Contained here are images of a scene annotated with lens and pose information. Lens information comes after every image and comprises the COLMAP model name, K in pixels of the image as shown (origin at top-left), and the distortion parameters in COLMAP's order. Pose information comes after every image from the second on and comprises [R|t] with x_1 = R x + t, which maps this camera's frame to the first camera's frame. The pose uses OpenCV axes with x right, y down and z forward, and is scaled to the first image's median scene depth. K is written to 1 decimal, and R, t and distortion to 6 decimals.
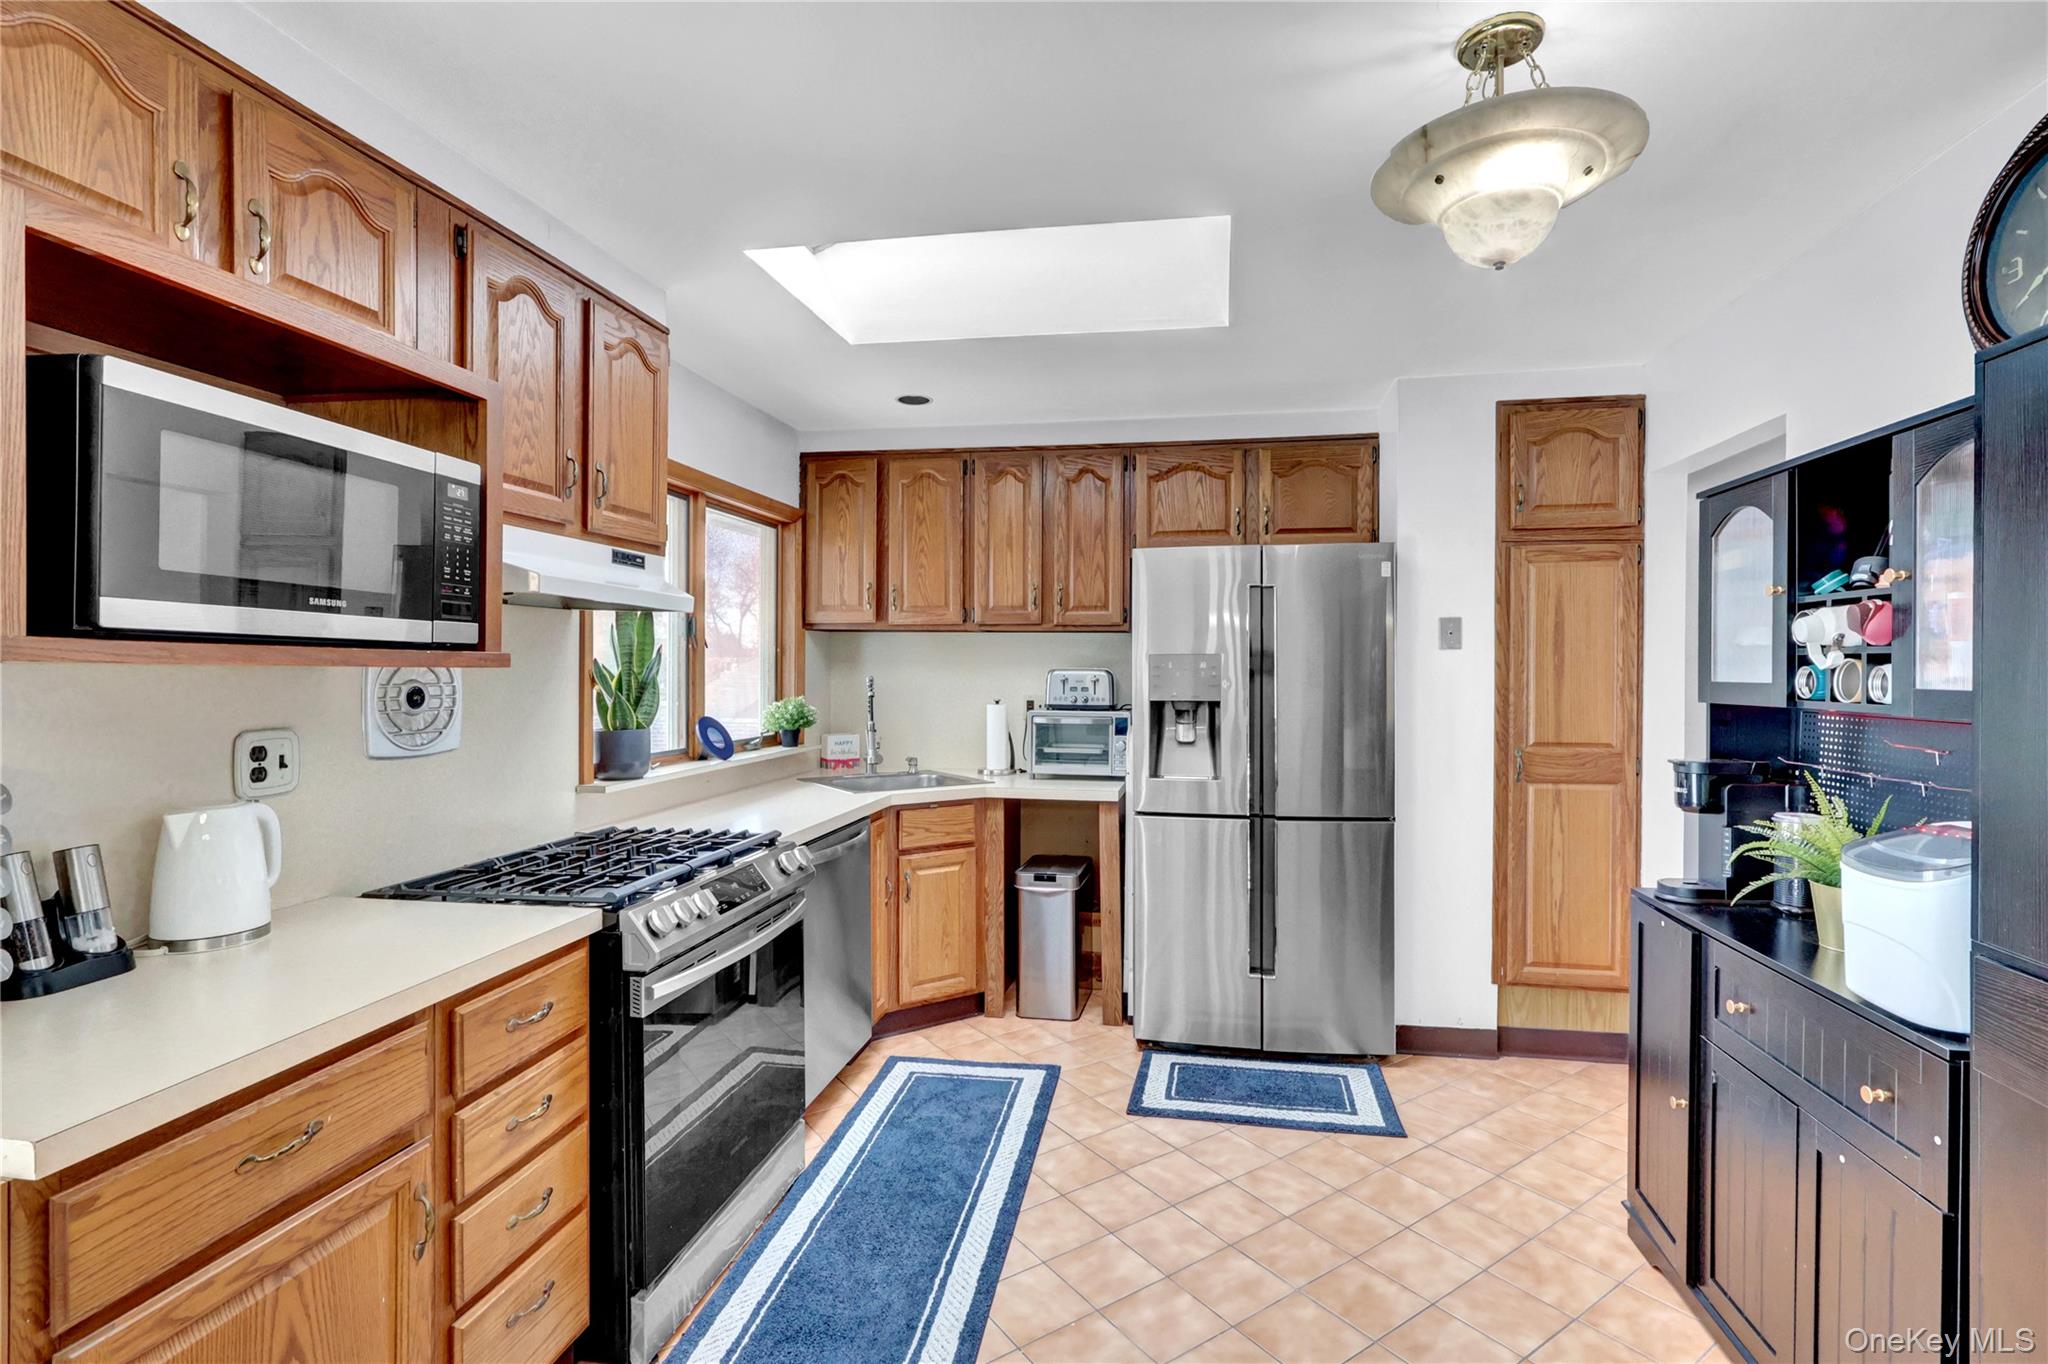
lens RADIAL K [[949.6, 0, 1044.3], [0, 949.6, 679.7], [0, 0, 1]] dist [-0.002326, 0.001218]
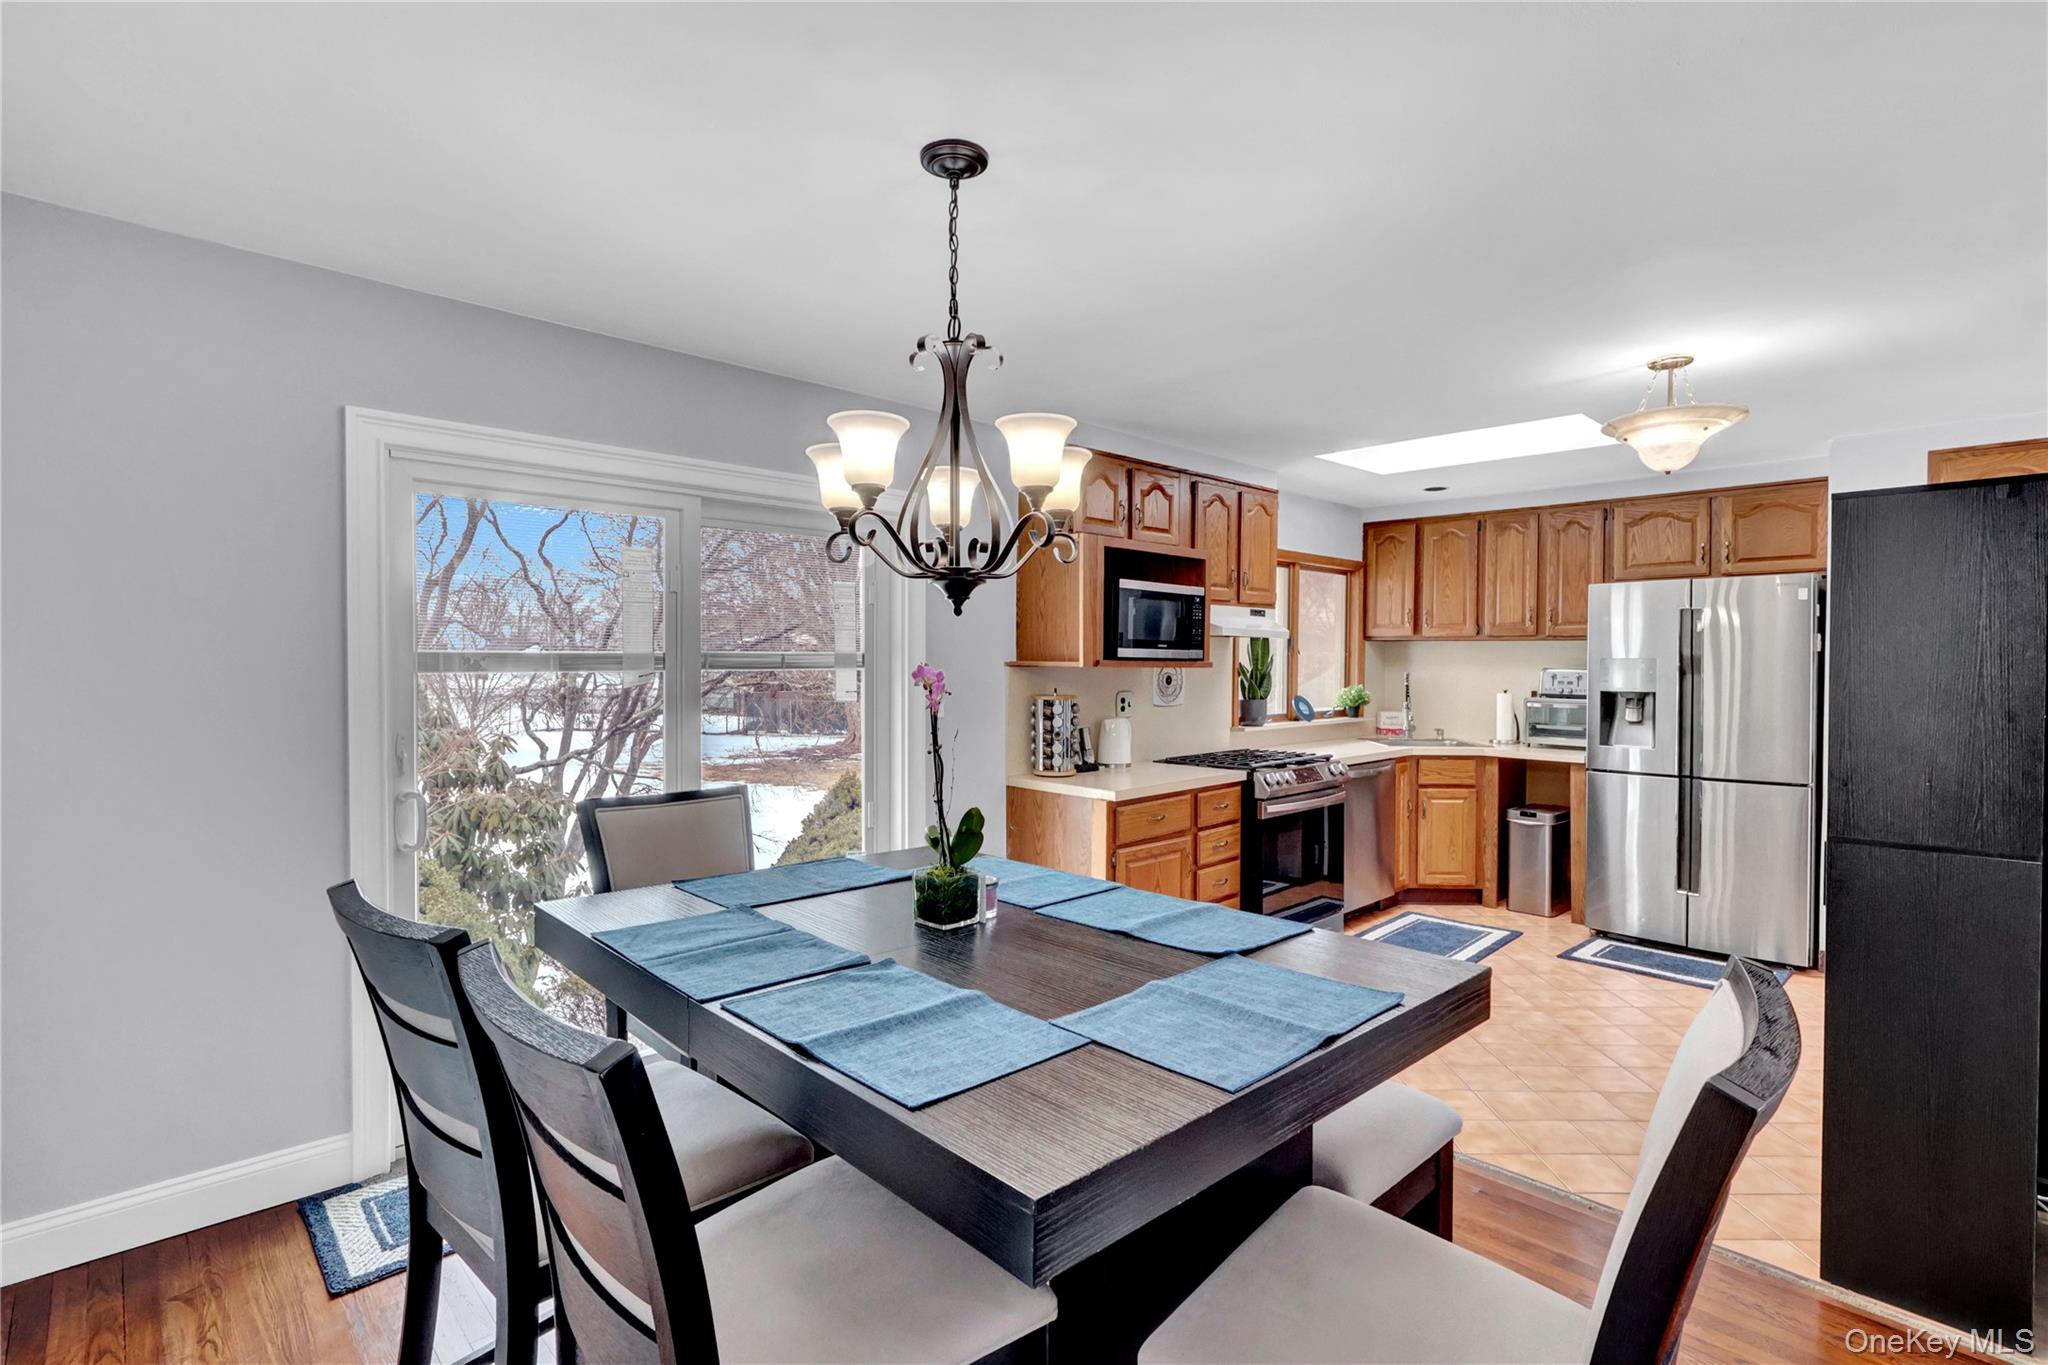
lens RADIAL K [[950.2, 0, 1030.5], [0, 950.2, 674.5], [0, 0, 1]] dist [-0.010433, 0.000720]
pose [[0.804121, 0.010807, -0.594367, 0.298565], [-0.009677, 0.999940, 0.005090, -0.002020], [0.594386, 0.001659, 0.804178, -0.724205]]
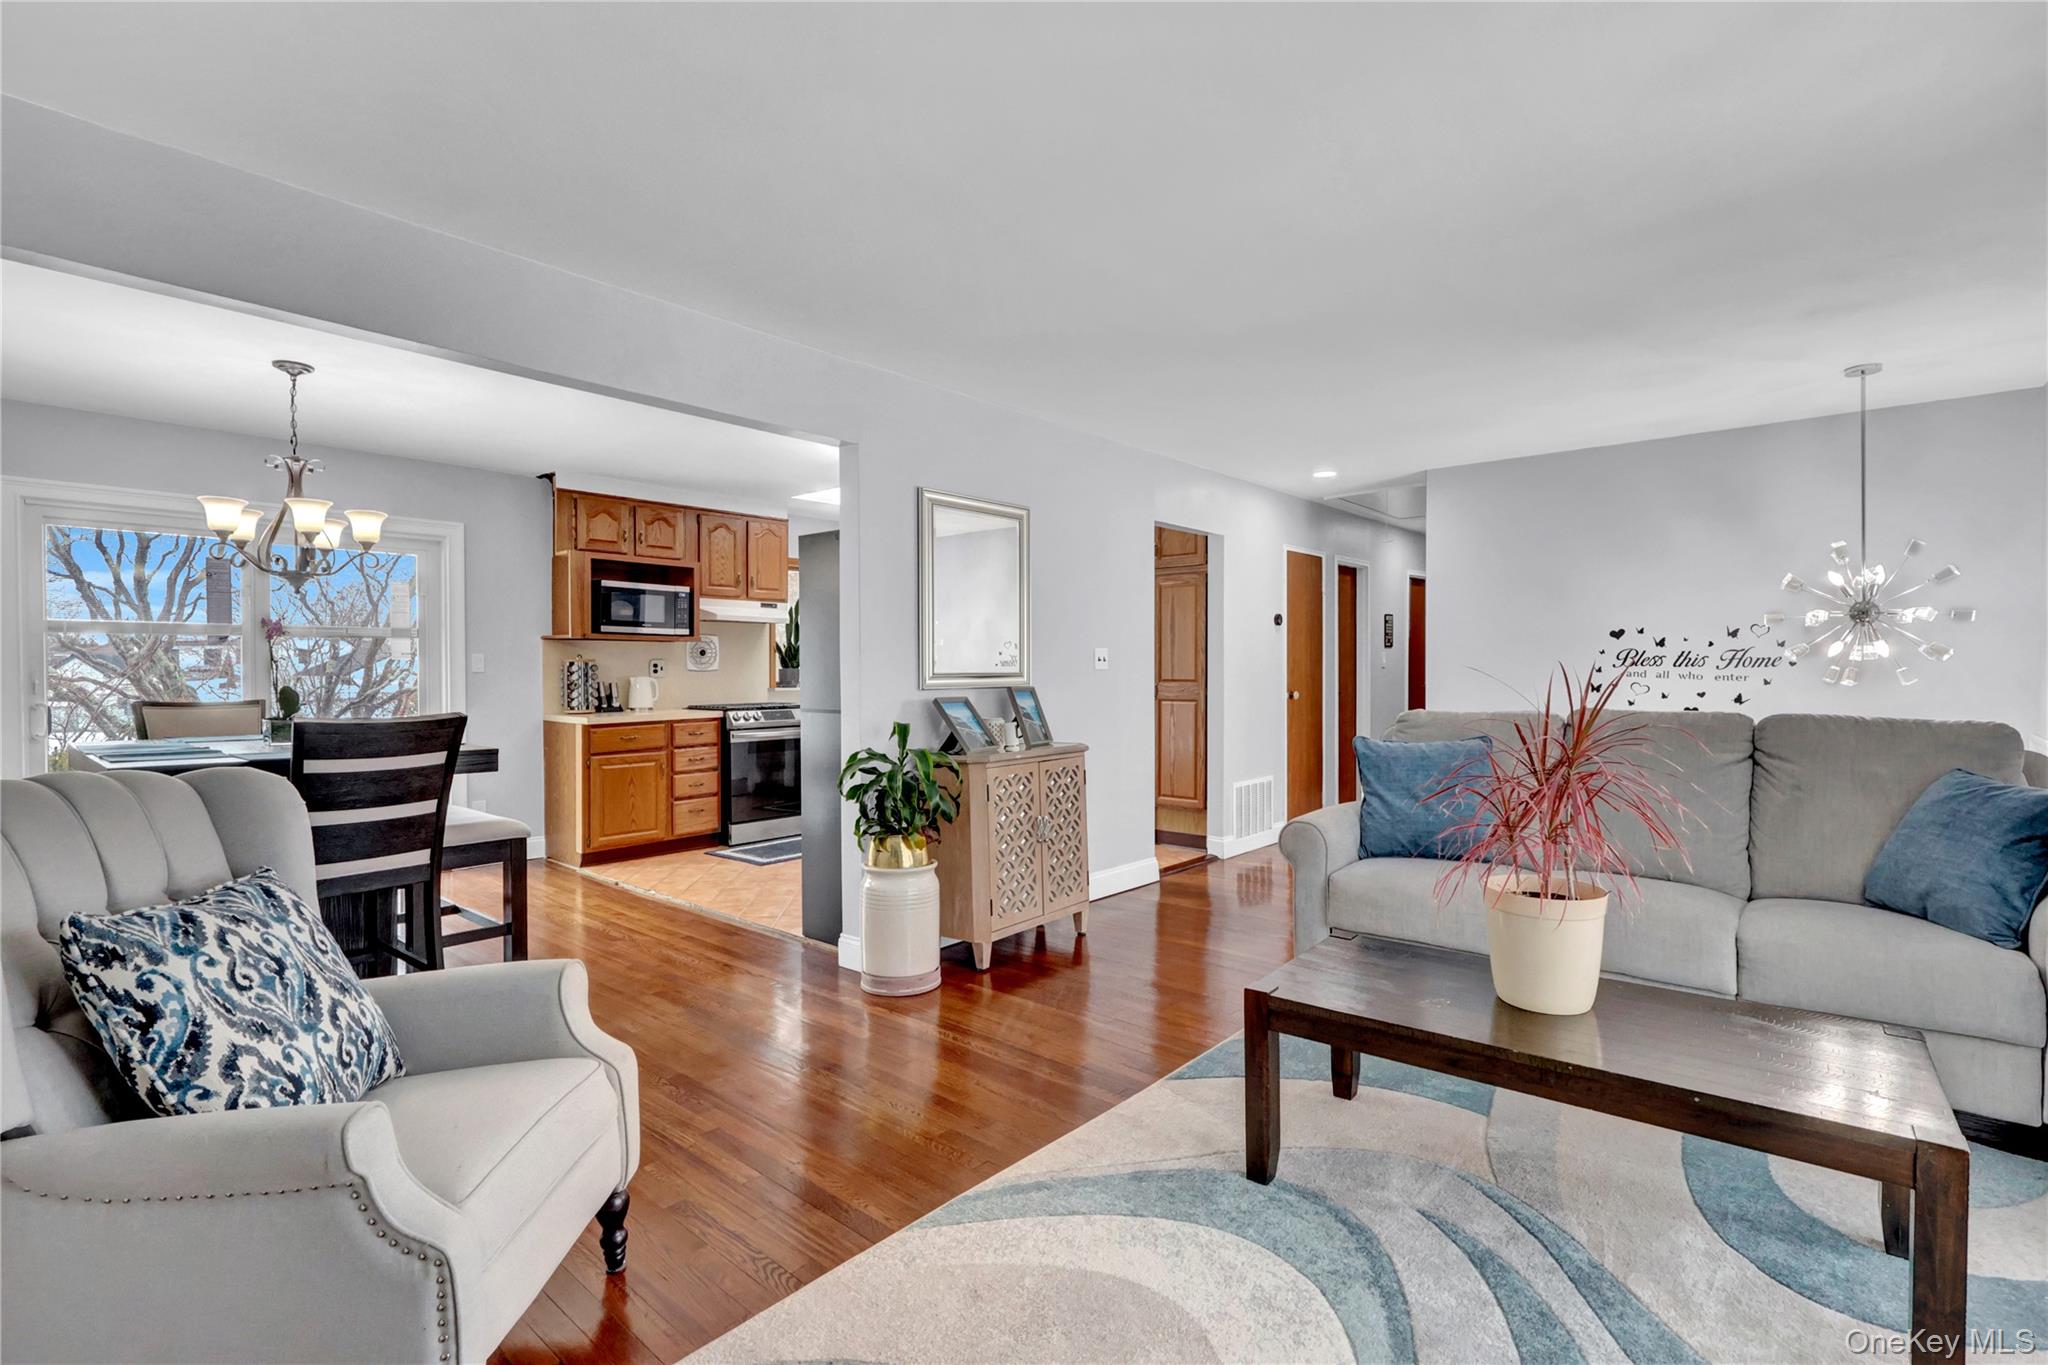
lens RADIAL K [[949.6, 0, 1051.8], [0, 949.6, 690.2], [0, 0, 1]] dist [-0.002326, 0.001218]
pose [[0.853645, 0.010525, -0.520748, 1.425132], [-0.003553, 0.999890, 0.014386, 0.067856], [0.520842, -0.010430, 0.853589, -0.802988]]
